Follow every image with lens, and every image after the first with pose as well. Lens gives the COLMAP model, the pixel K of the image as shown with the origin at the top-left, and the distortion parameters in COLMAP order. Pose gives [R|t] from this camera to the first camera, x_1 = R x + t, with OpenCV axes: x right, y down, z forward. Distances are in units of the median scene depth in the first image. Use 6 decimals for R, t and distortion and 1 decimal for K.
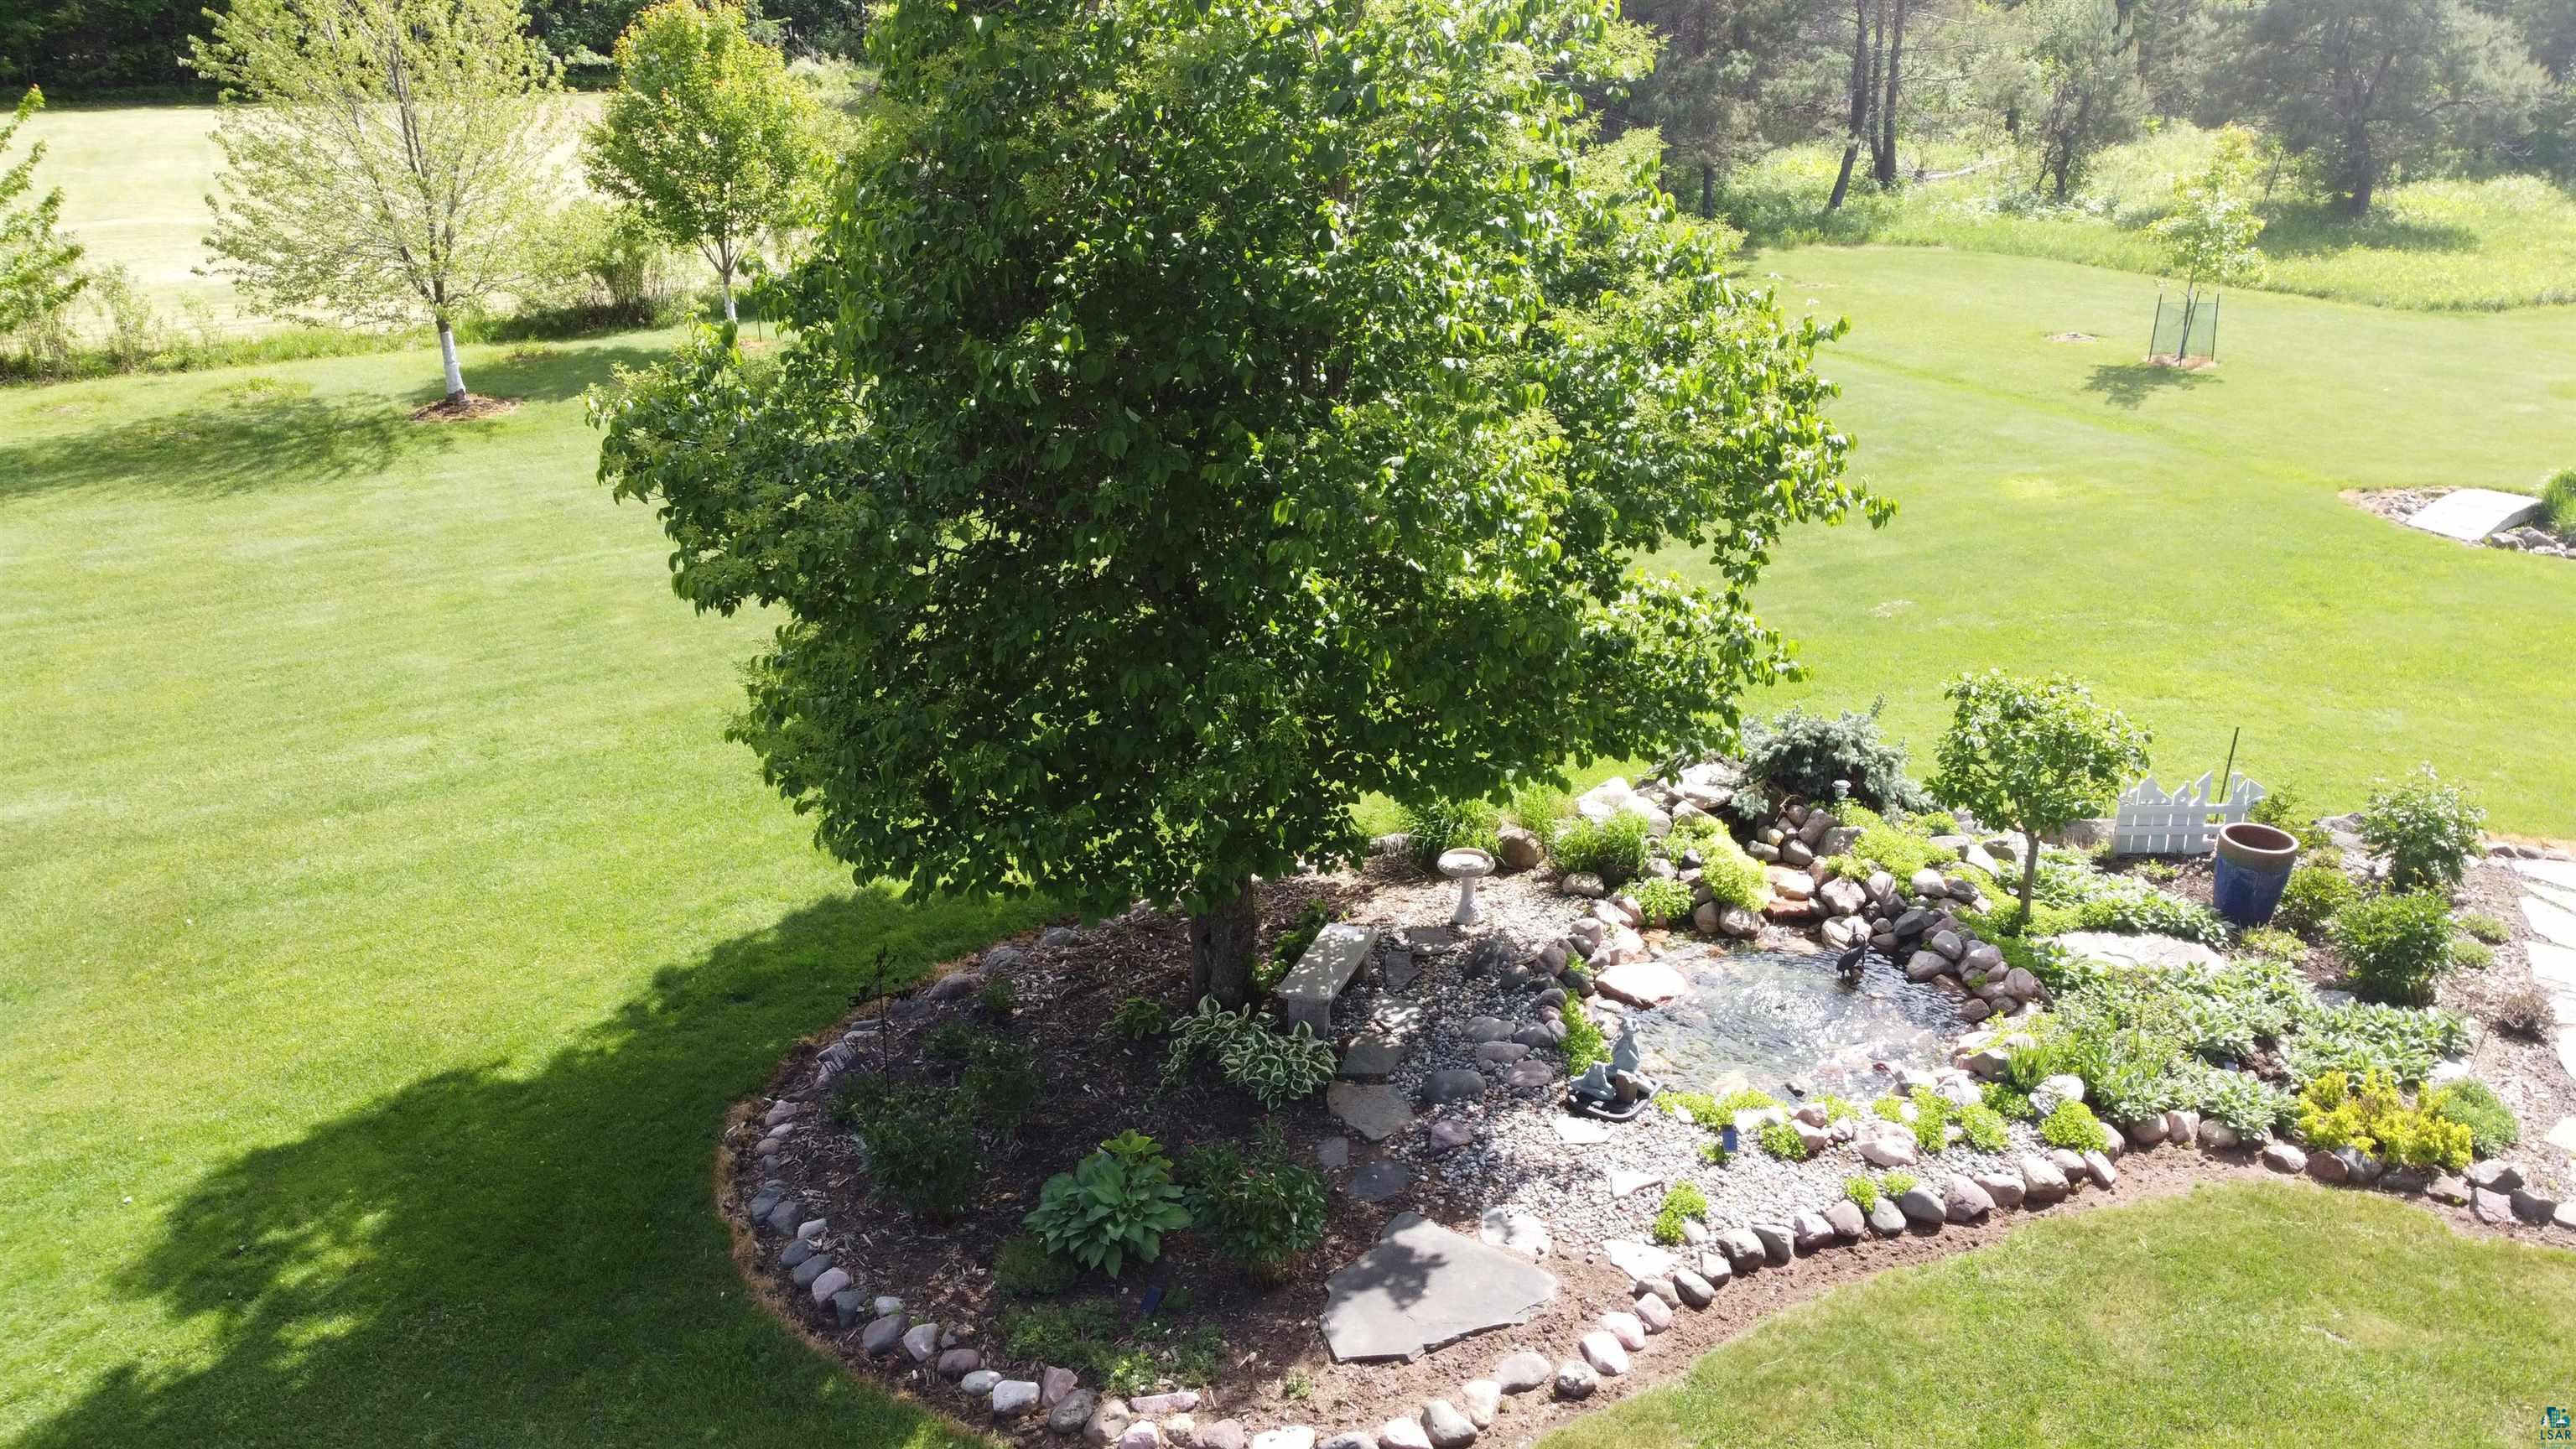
lens RADIAL K [[1952.0, 0, 1301.4], [0, 1952.0, 731.6], [0, 0, 1]] dist [0.008476, -0.006196]
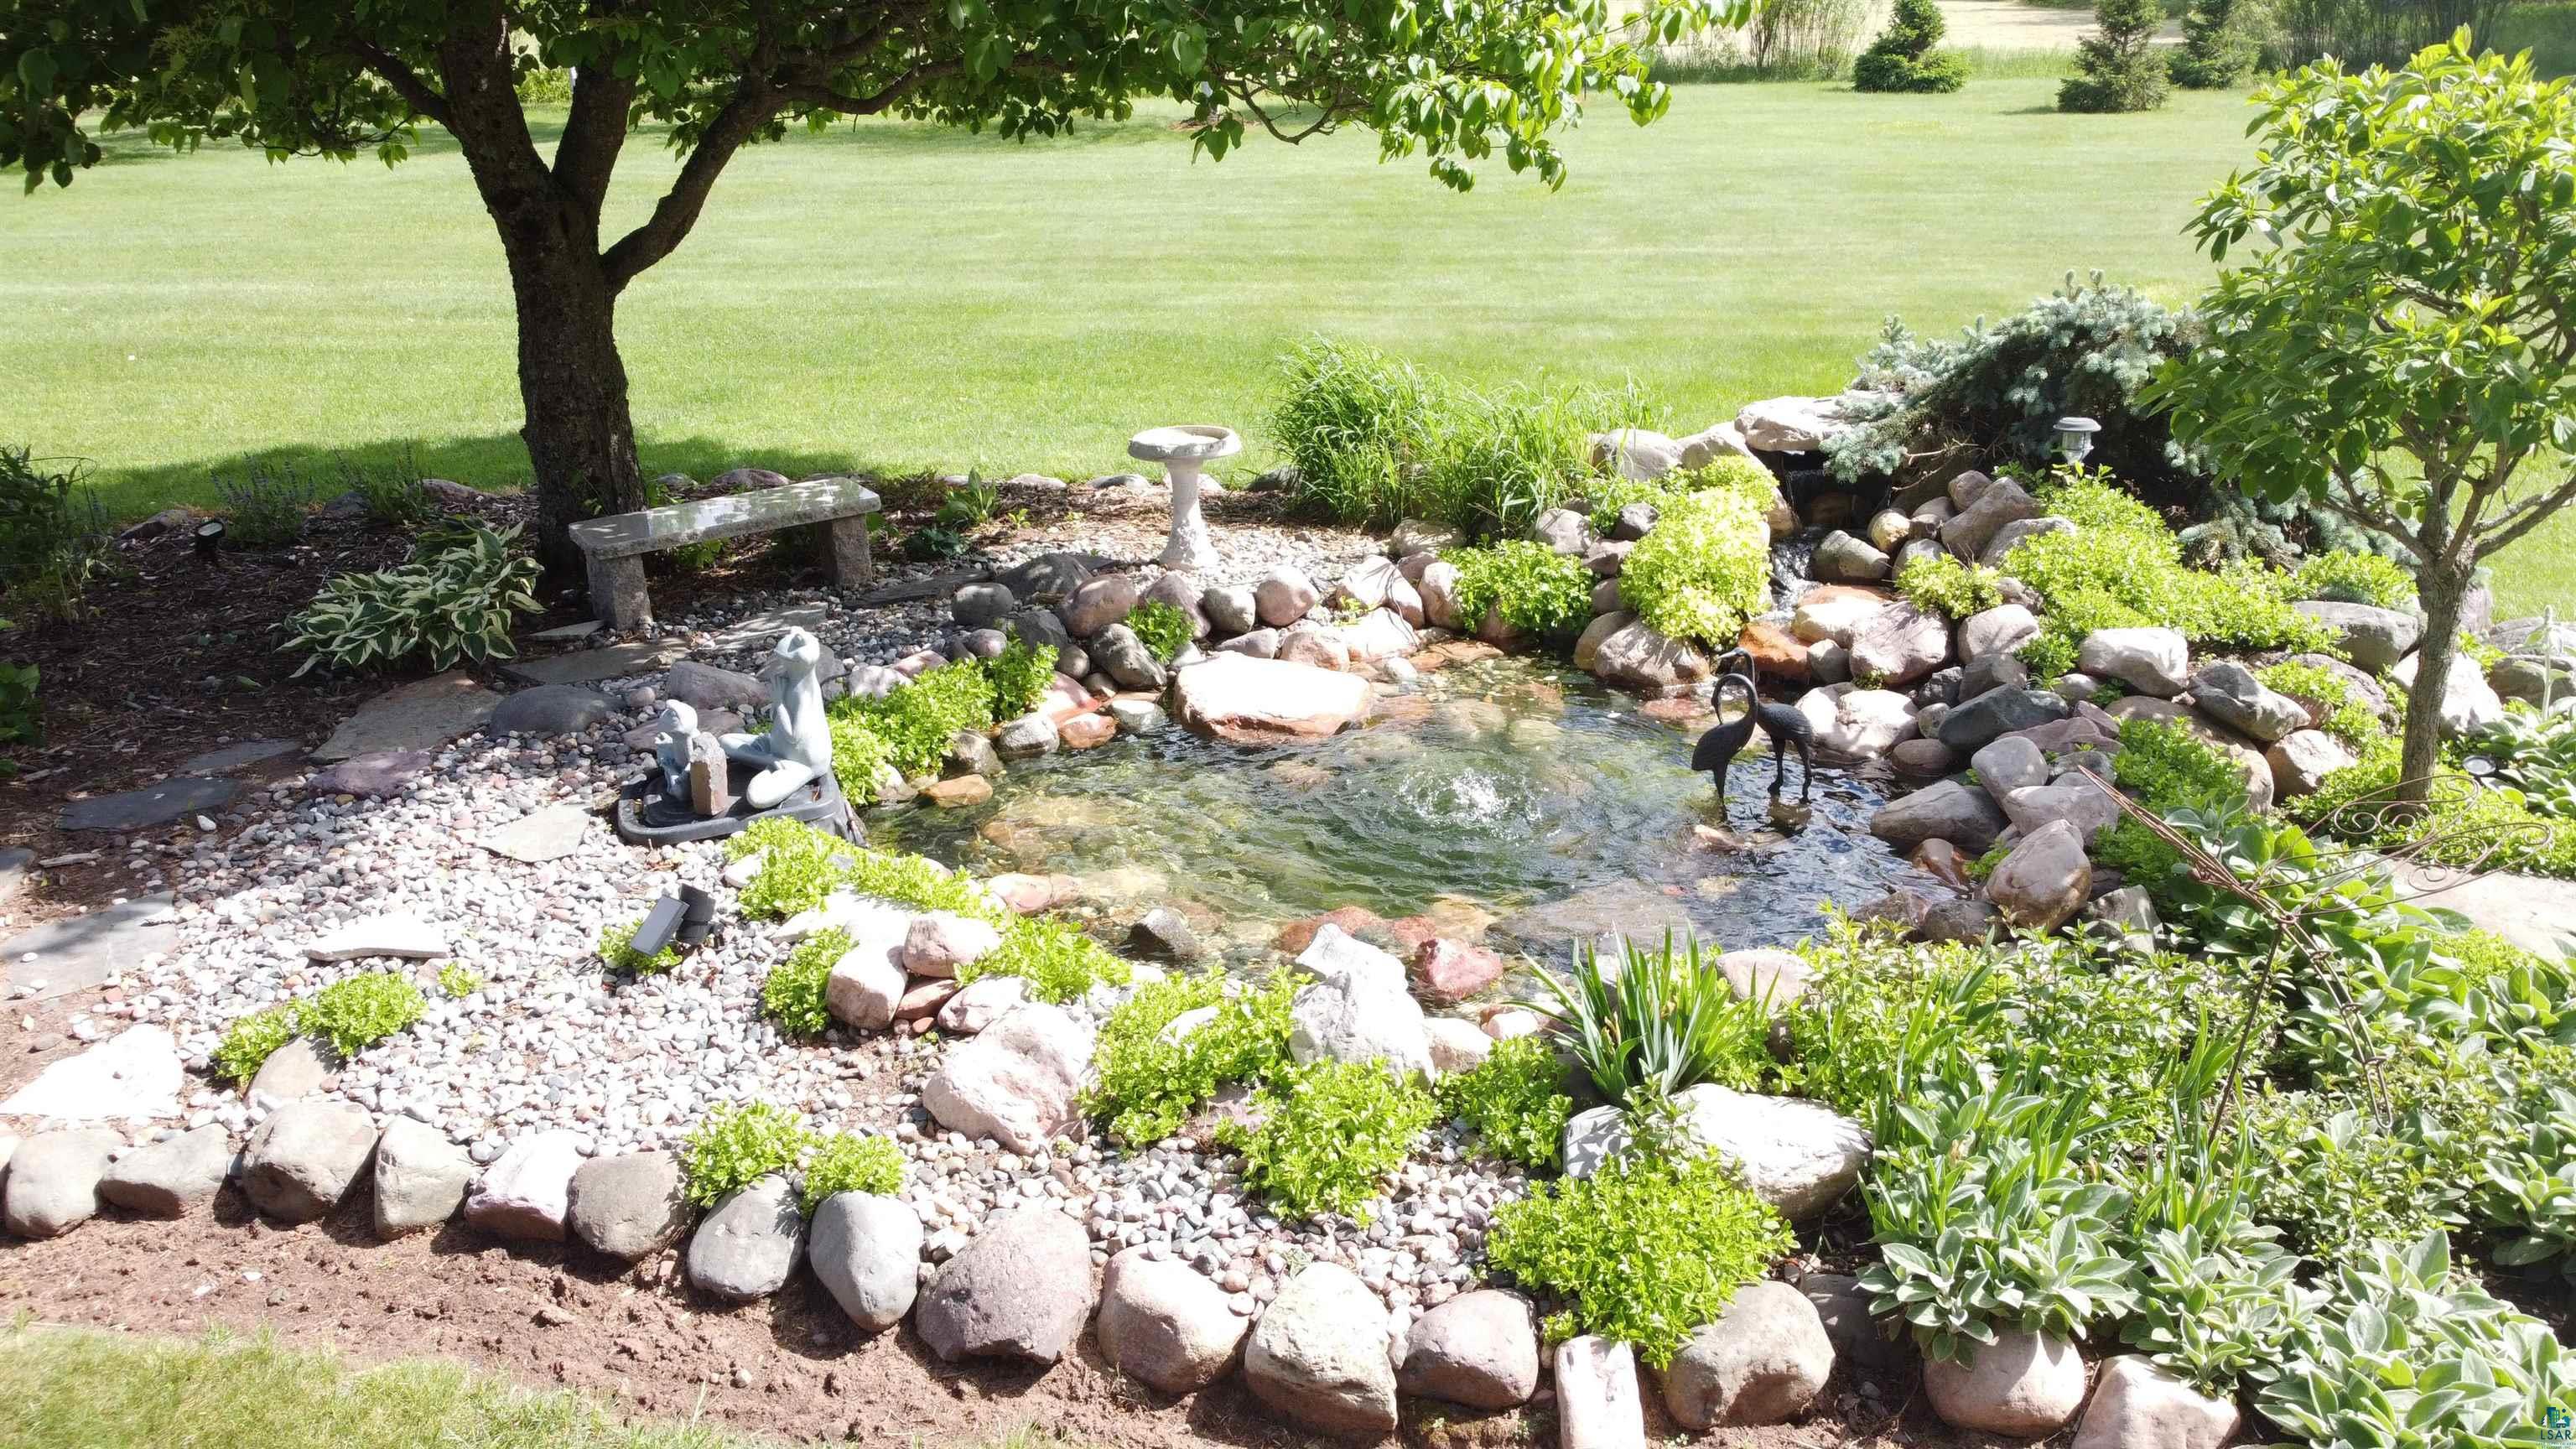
lens RADIAL K [[1958.4, 0, 1301.0], [0, 1958.4, 730.3], [0, 0, 1]] dist [-0.006064, -0.003367]
pose [[0.805229, 0.205545, -0.556199, 0.450235], [-0.201630, 0.977018, 0.069153, 0.108856], [0.557631, 0.056462, 0.828167, 0.668455]]
